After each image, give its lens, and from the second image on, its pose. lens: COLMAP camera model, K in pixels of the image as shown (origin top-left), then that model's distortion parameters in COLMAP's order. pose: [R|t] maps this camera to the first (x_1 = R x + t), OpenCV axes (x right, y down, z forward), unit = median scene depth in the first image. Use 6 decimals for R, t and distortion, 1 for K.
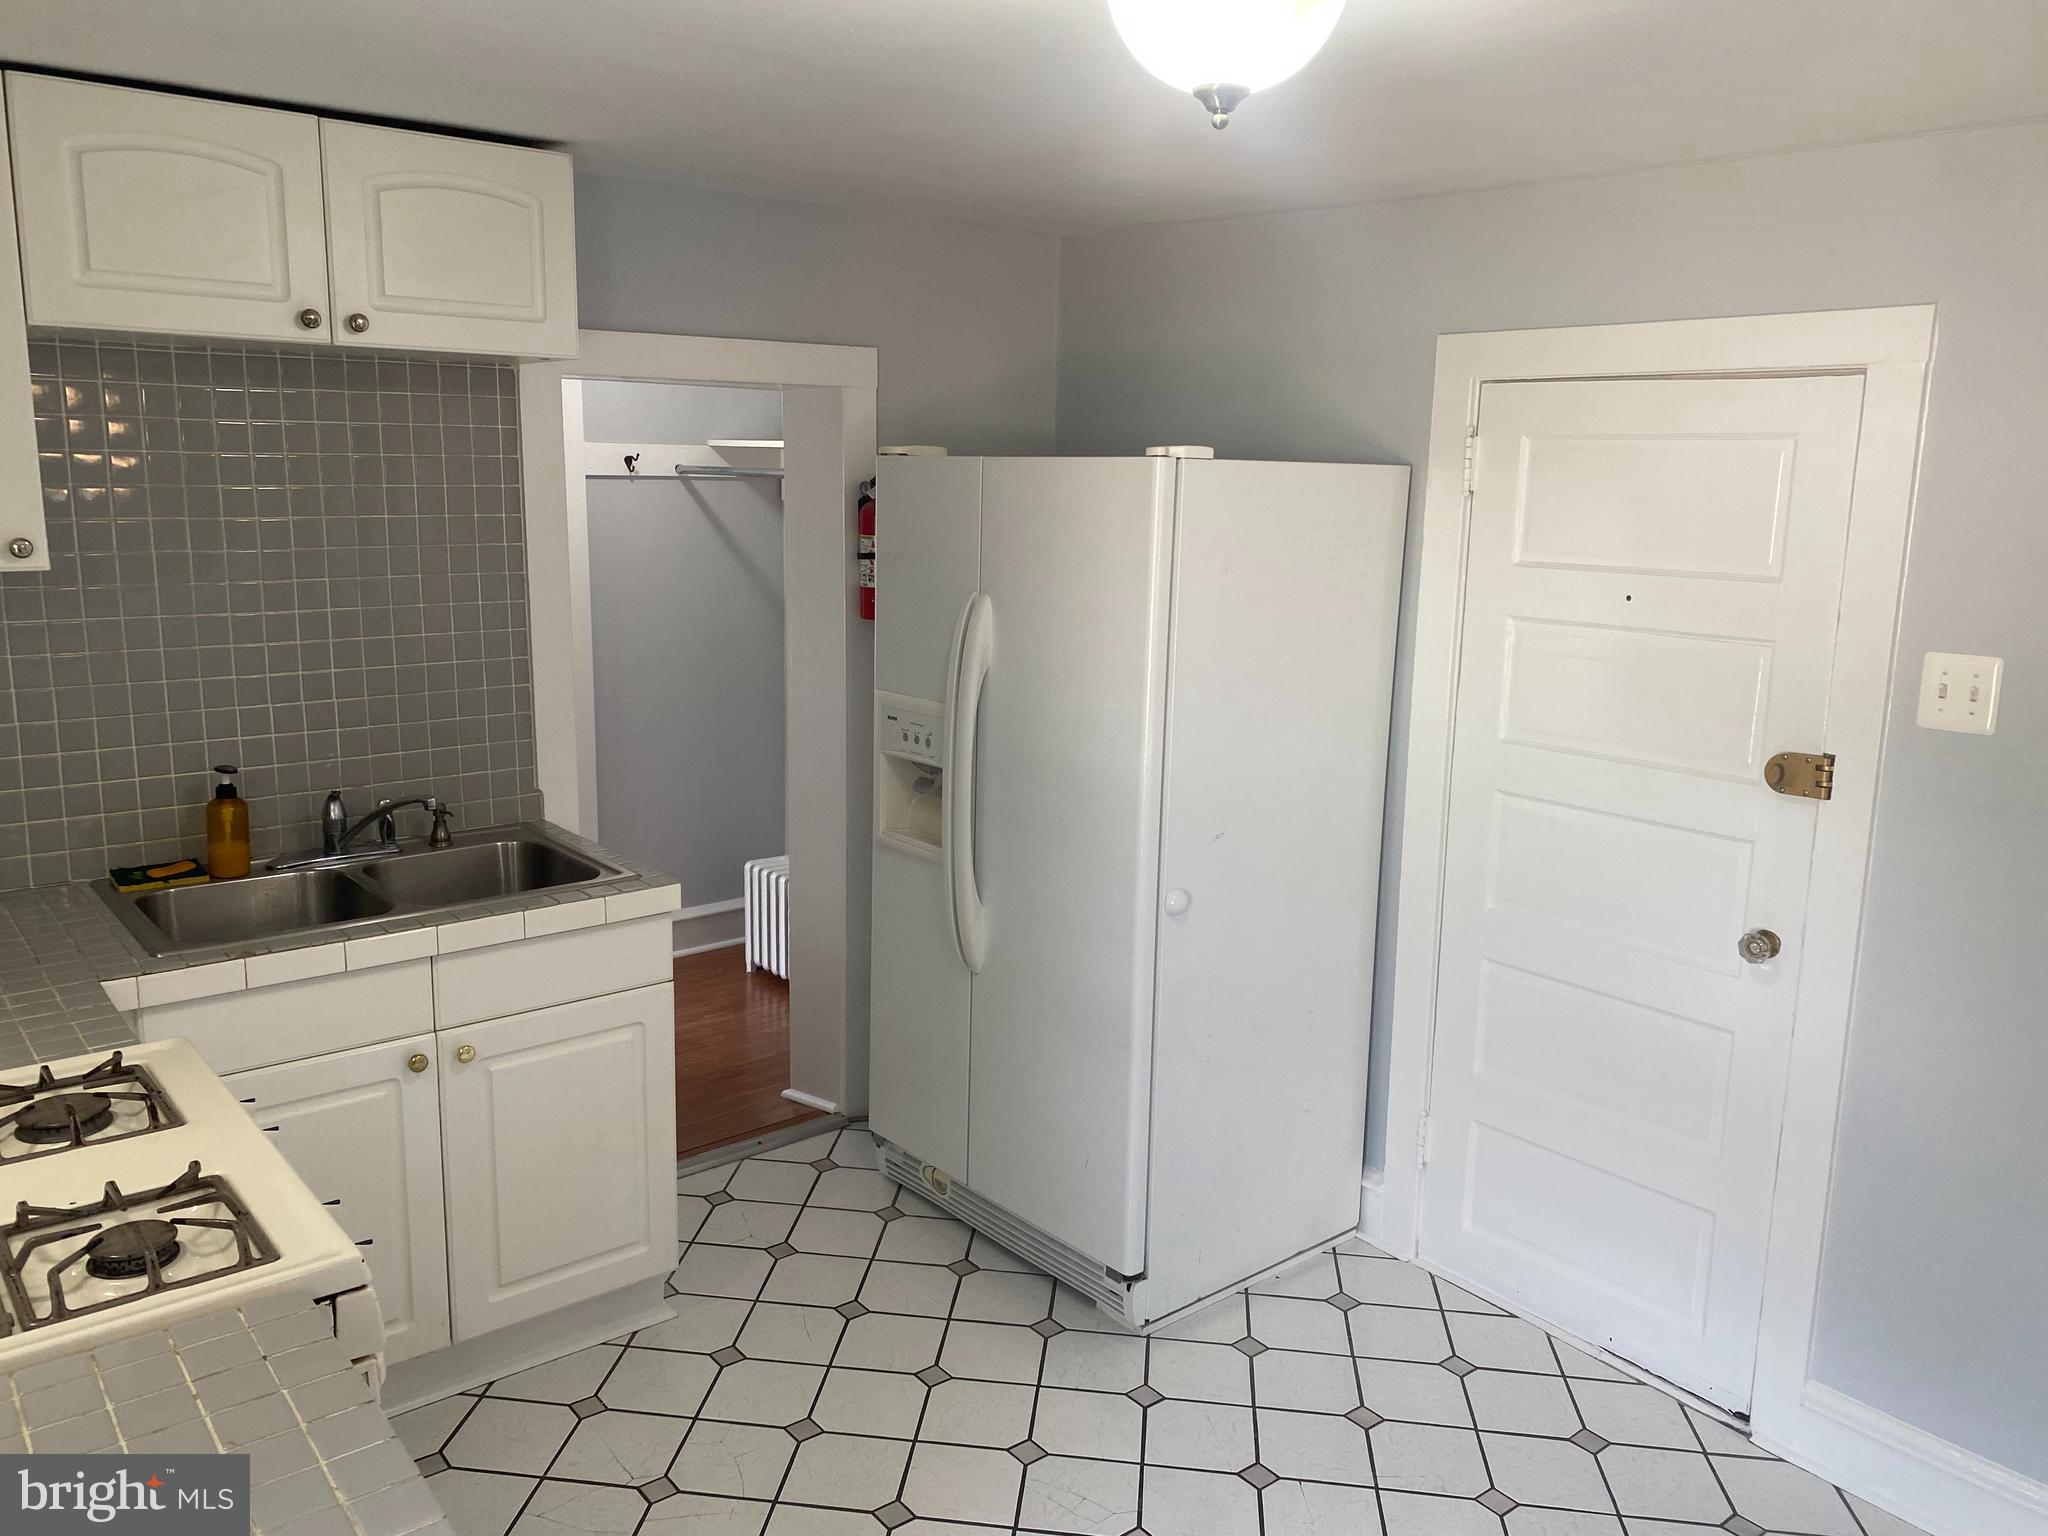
lens RADIAL K [[1586.8, 0, 1018.3], [0, 1586.8, 786.6], [0, 0, 1]] dist [0.082976, 0.001939]
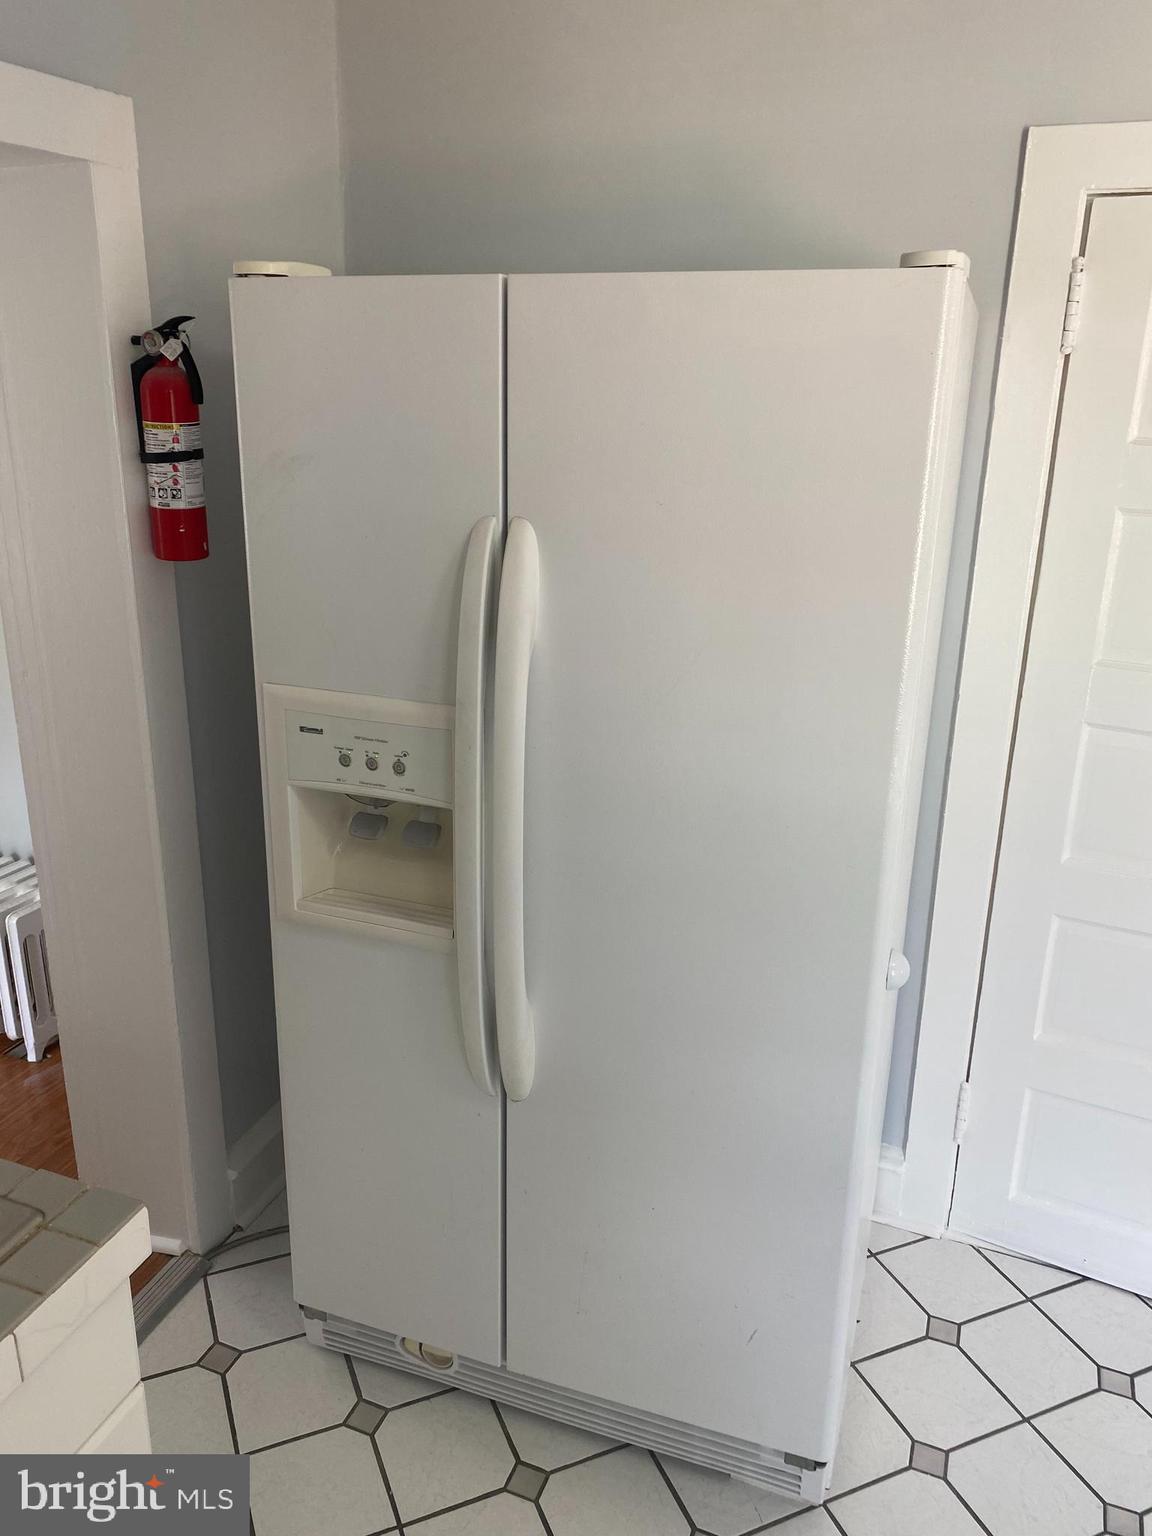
lens RADIAL K [[1178.1, 0, 574.8], [0, 1178.1, 784.9], [0, 0, 1]] dist [-0.004103, 0.001242]
pose [[0.866988, -0.167763, 0.469242, -0.208135], [0.098843, 0.980813, 0.168035, -0.089076], [-0.488429, -0.099303, 0.866935, 0.559861]]
